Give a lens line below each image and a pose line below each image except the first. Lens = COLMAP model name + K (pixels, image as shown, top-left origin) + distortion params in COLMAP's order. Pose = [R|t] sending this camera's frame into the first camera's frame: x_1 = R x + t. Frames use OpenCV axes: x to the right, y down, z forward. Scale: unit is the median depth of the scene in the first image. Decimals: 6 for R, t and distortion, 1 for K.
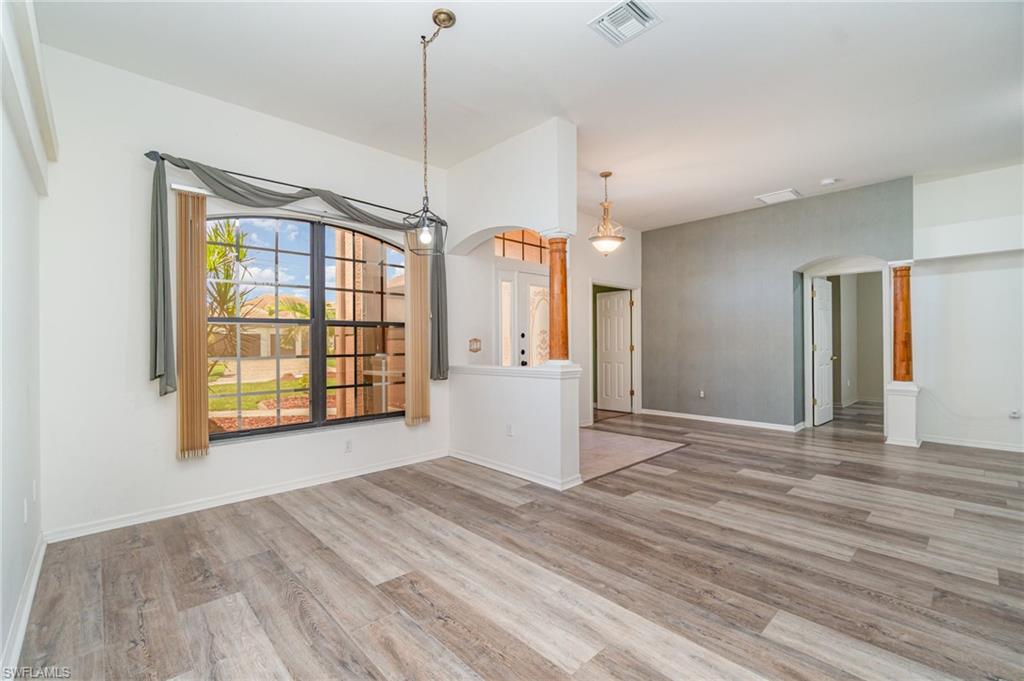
lens RADIAL K [[443.3, 0, 512.5], [0, 443.3, 342.3], [0, 0, 1]] dist [0.001972, 0.000660]
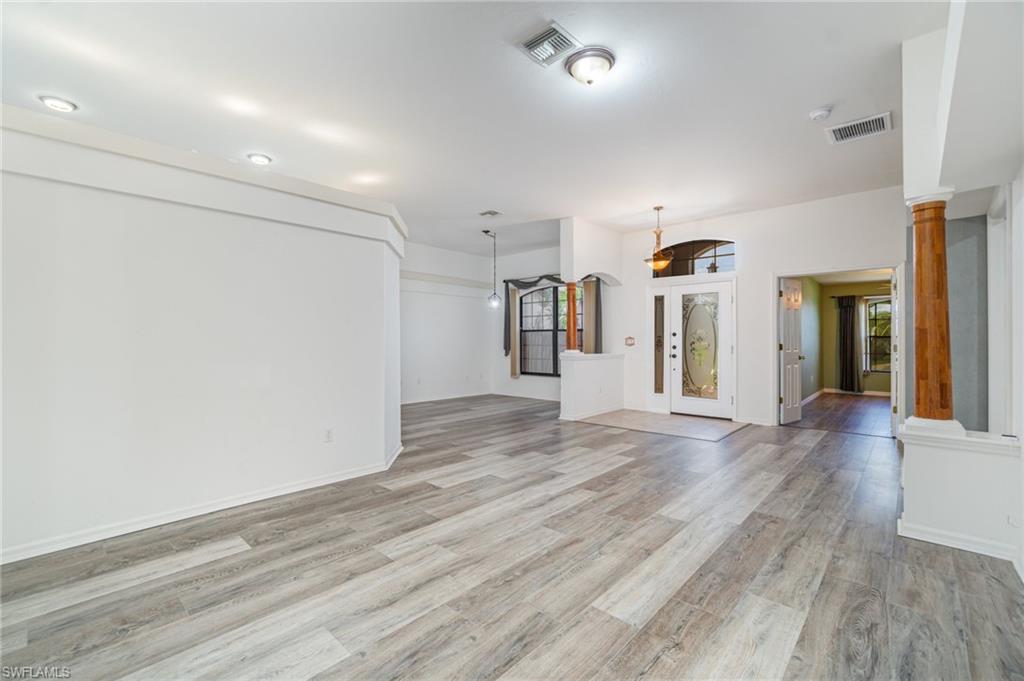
lens RADIAL K [[443.3, 0, 512.2], [0, 443.3, 339.6], [0, 0, 1]] dist [0.001972, 0.000660]
pose [[0.073681, 0.004350, -0.997272, 2.131016], [-0.000088, 0.999991, 0.004355, -0.009021], [0.997282, -0.000233, 0.073681, 0.721710]]
